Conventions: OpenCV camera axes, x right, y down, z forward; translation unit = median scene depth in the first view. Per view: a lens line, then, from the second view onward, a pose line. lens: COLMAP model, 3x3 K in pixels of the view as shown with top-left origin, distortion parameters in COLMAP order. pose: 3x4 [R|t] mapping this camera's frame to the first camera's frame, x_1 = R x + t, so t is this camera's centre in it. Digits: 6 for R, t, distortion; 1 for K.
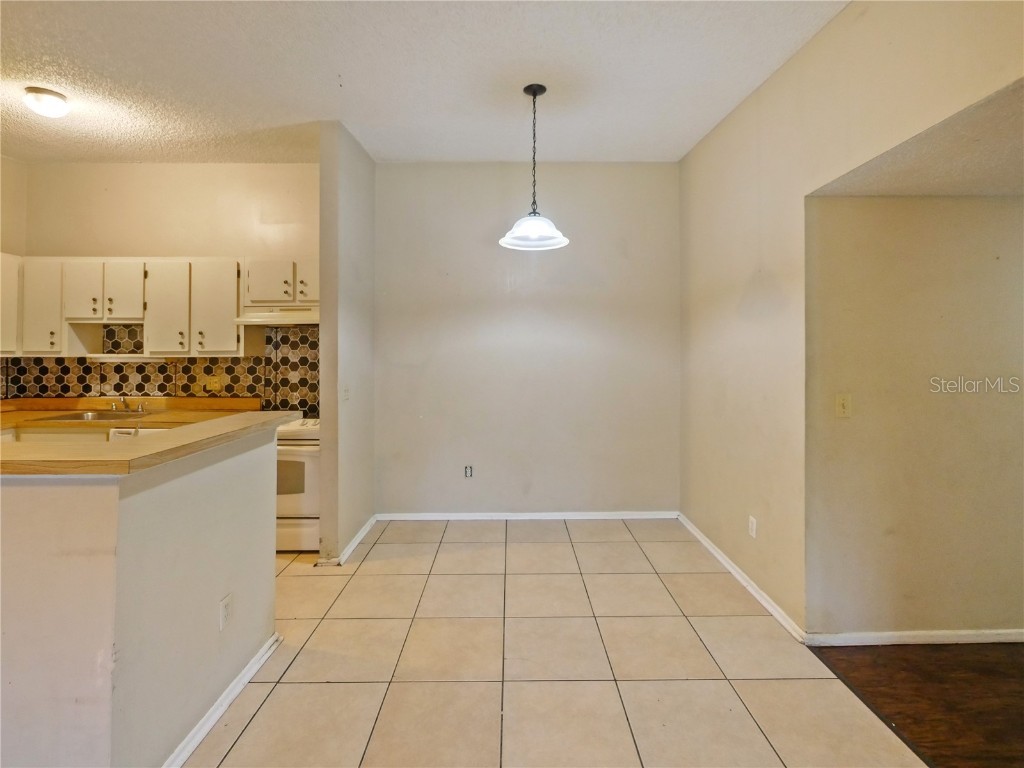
lens RADIAL K [[446.4, 0, 514.9], [0, 446.4, 349.5], [0, 0, 1]] dist [-0.003728, -0.000595]
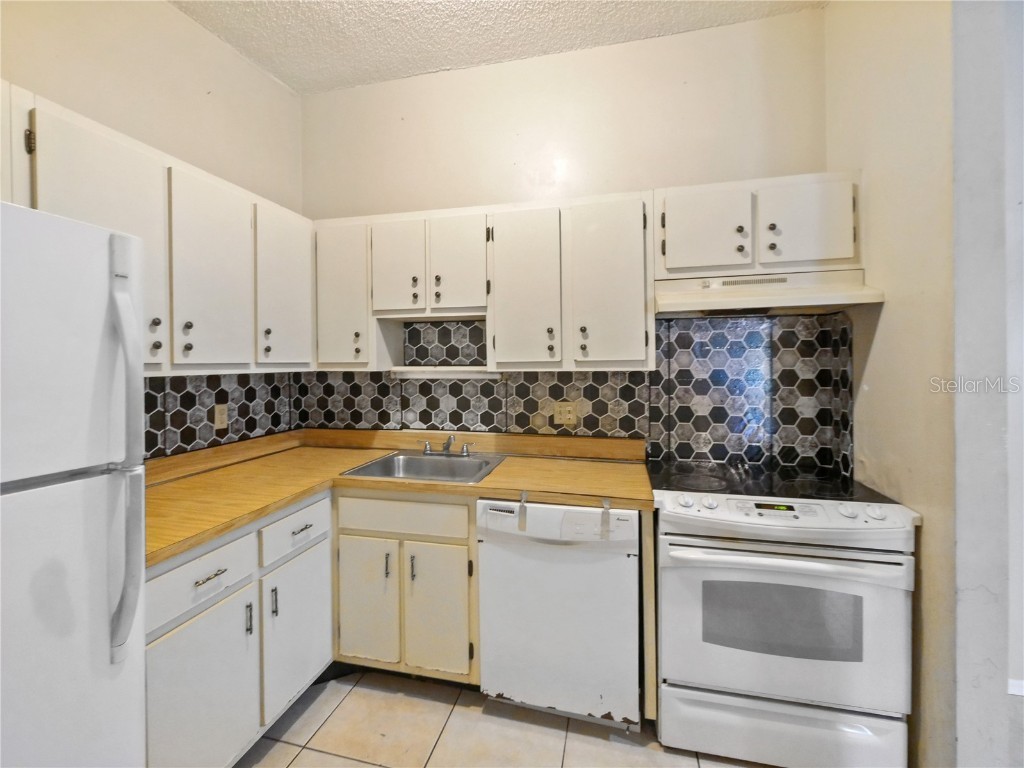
lens RADIAL K [[446.4, 0, 494.7], [0, 446.4, 367.3], [0, 0, 1]] dist [-0.003728, -0.000595]
pose [[0.964256, -0.001974, -0.264967, -0.649635], [0.008002, 0.999733, 0.021672, -0.001797], [0.264853, -0.023018, 0.964014, 0.408630]]
